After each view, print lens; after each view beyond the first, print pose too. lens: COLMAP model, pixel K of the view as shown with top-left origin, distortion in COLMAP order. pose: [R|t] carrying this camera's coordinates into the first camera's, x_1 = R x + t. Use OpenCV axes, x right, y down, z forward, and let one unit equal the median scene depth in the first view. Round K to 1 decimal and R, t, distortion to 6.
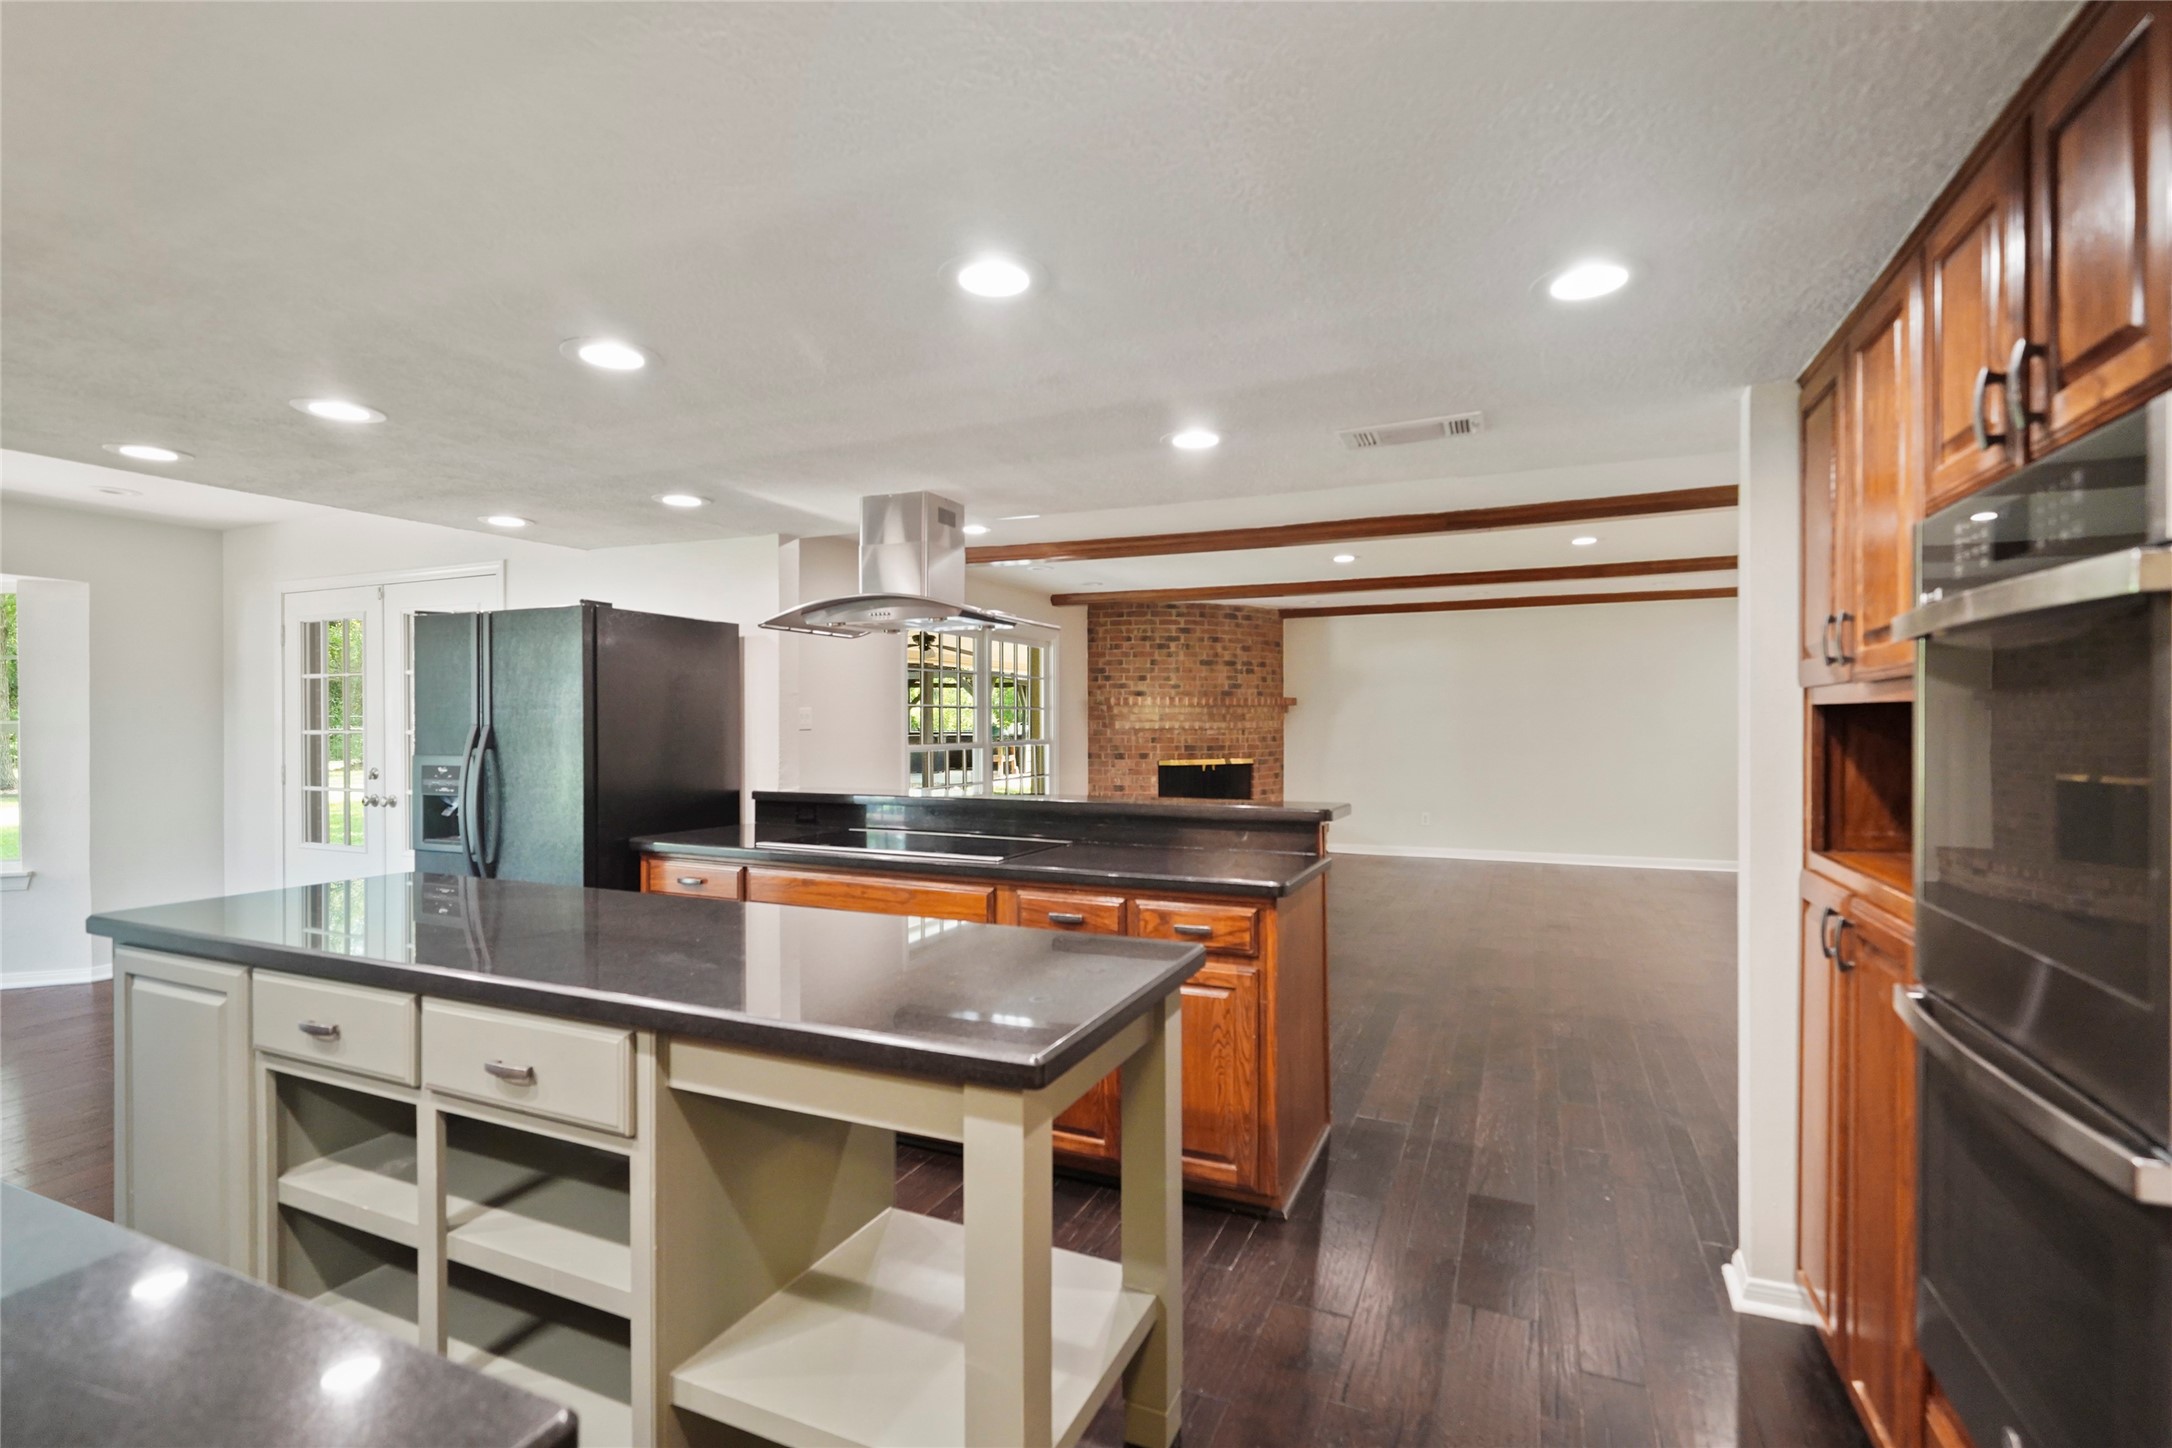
lens RADIAL K [[988.1, 0, 1078.9], [0, 988.1, 719.7], [0, 0, 1]] dist [0.002682, -0.000087]
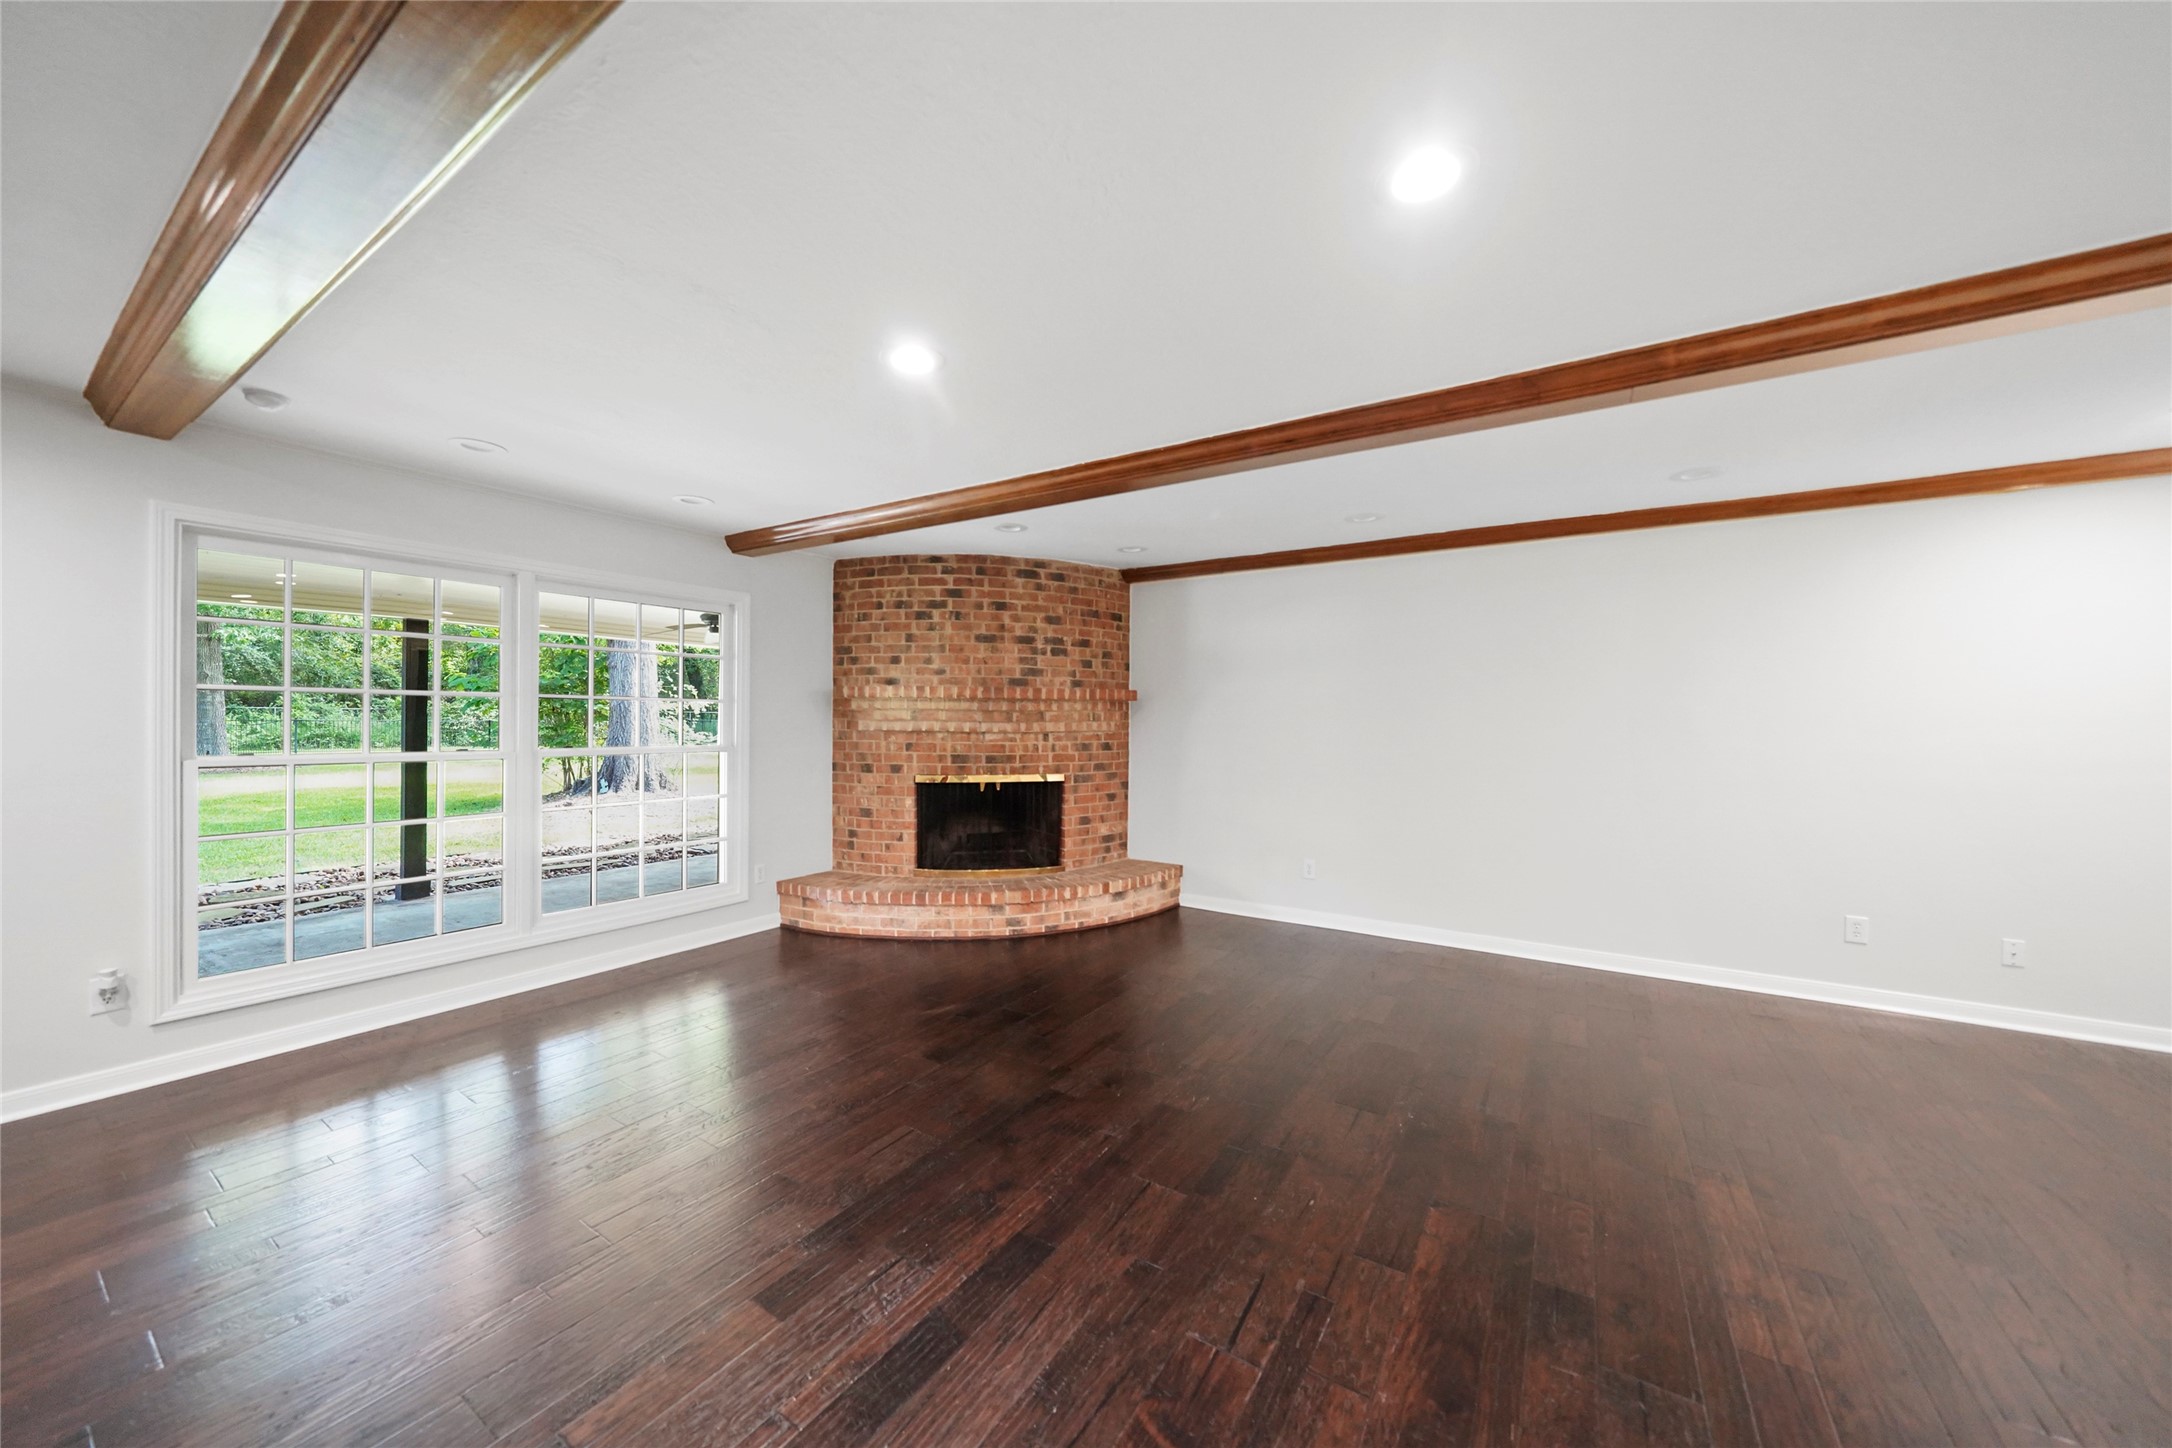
lens RADIAL K [[760.1, 0, 1098.1], [0, 760.1, 719.9], [0, 0, 1]] dist [-0.002550, -0.000035]
pose [[0.990168, 0.009881, -0.139531, 0.285685], [-0.010364, 0.999943, -0.002730, 0.001294], [0.139496, 0.004149, 0.990214, 0.472580]]
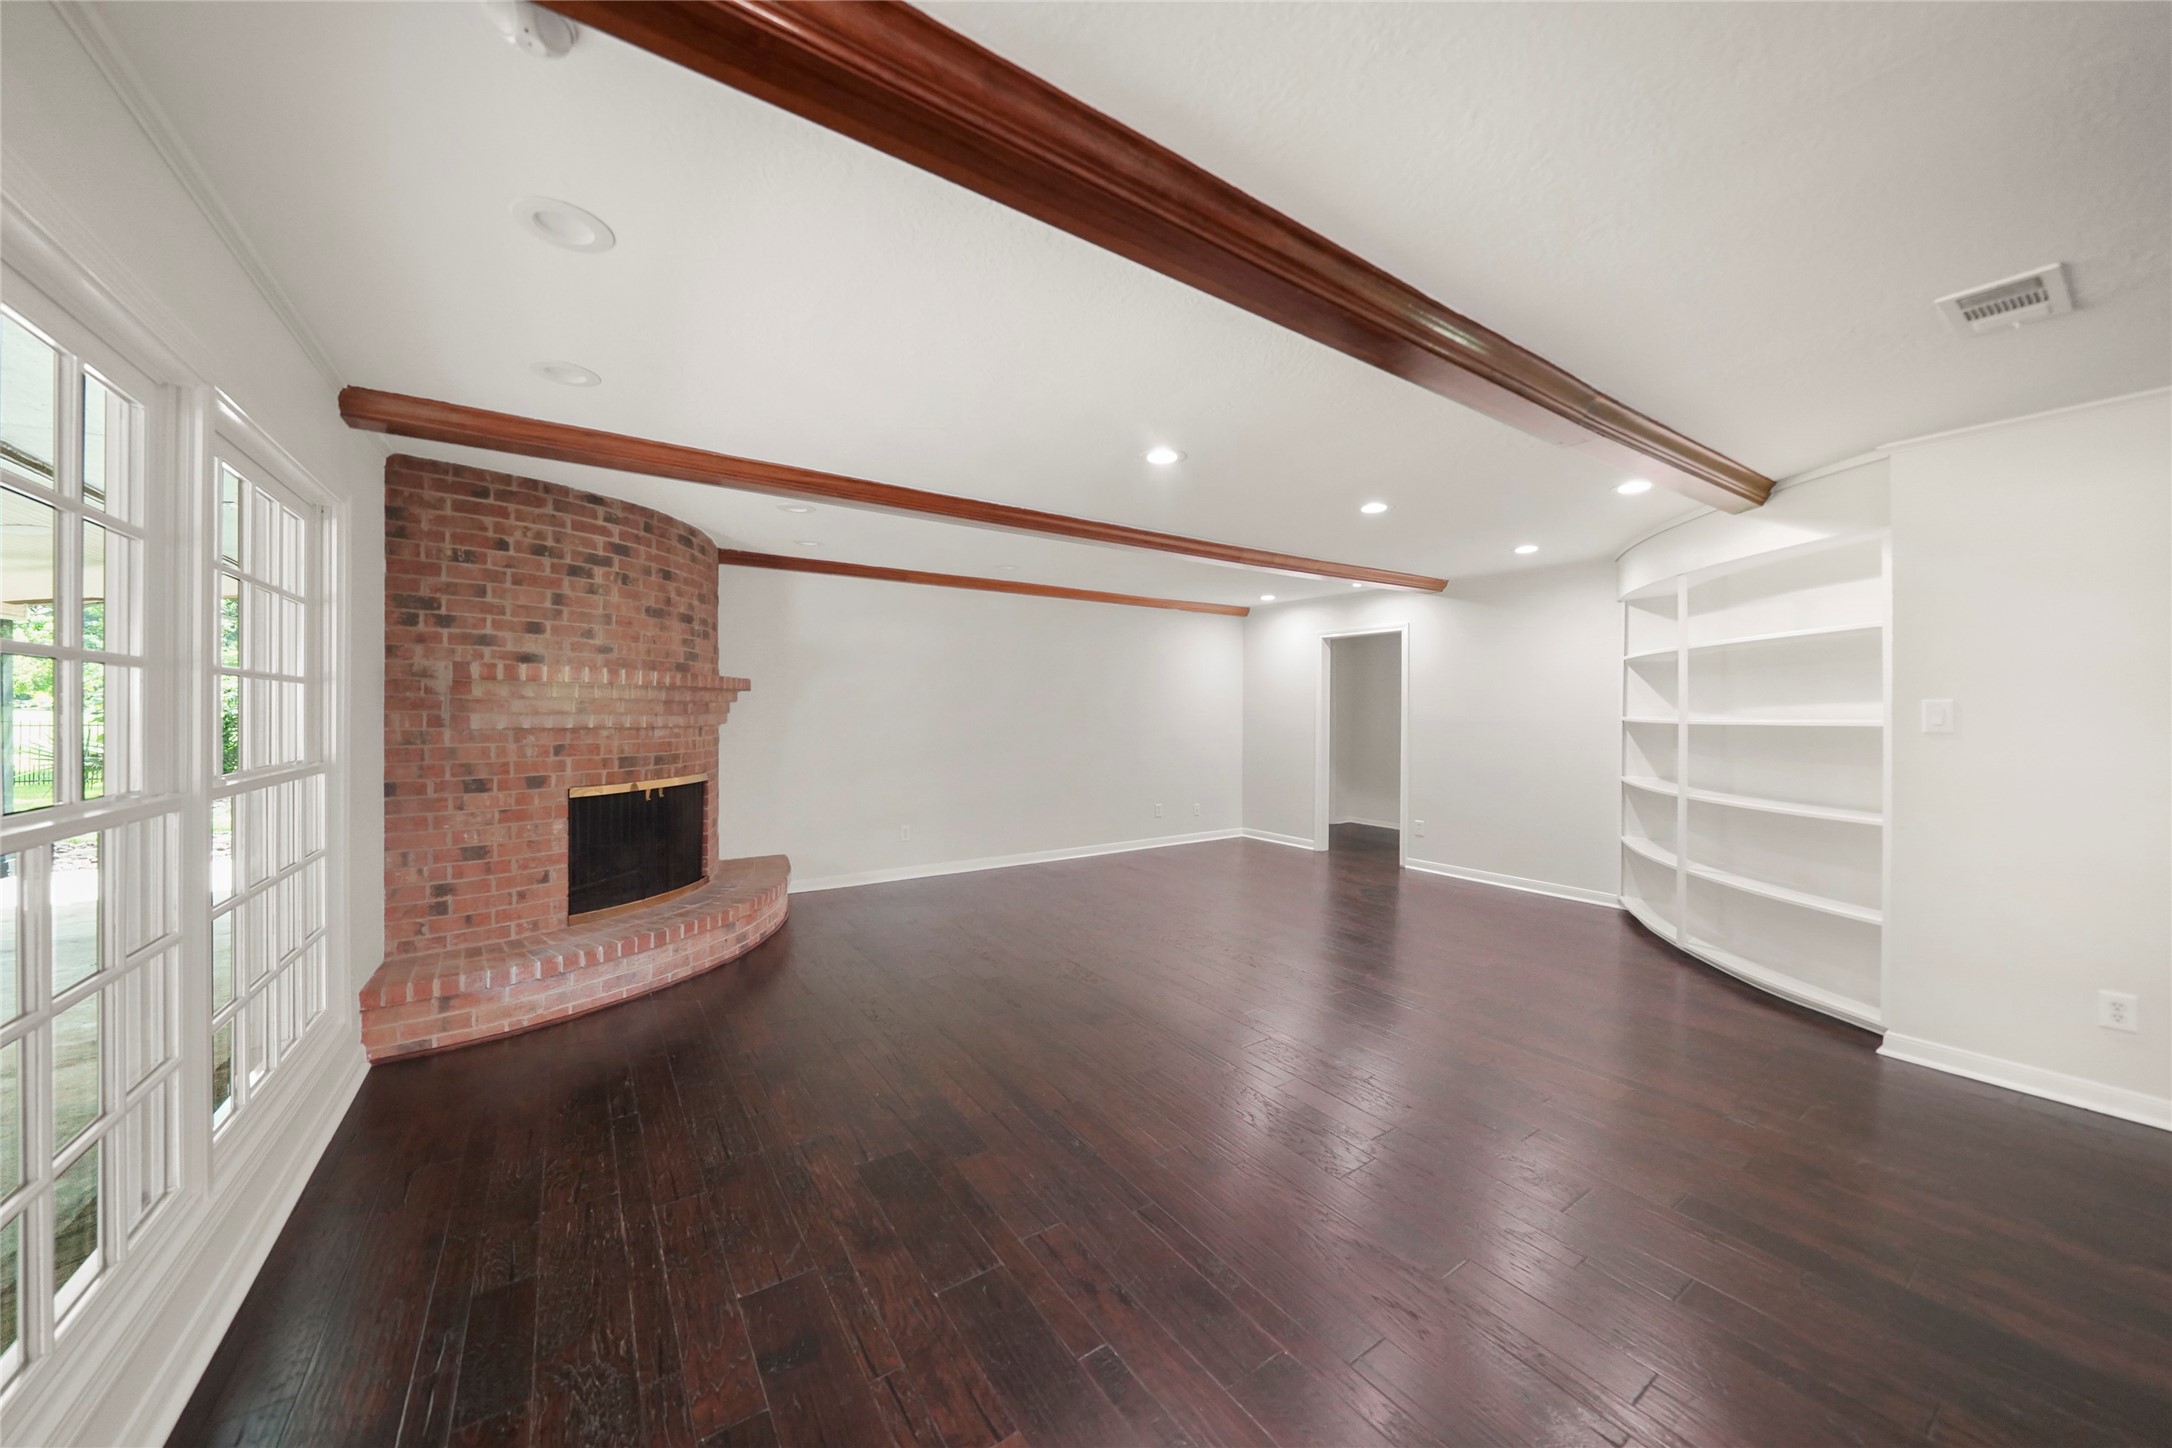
lens RADIAL K [[760.1, 0, 1073.5], [0, 760.1, 715.0], [0, 0, 1]] dist [-0.002550, -0.000035]
pose [[0.527012, 0.002148, 0.849855, -0.119395], [-0.003483, 0.999994, -0.000368, 0.001556], [-0.849851, -0.002766, 0.527016, 0.558602]]
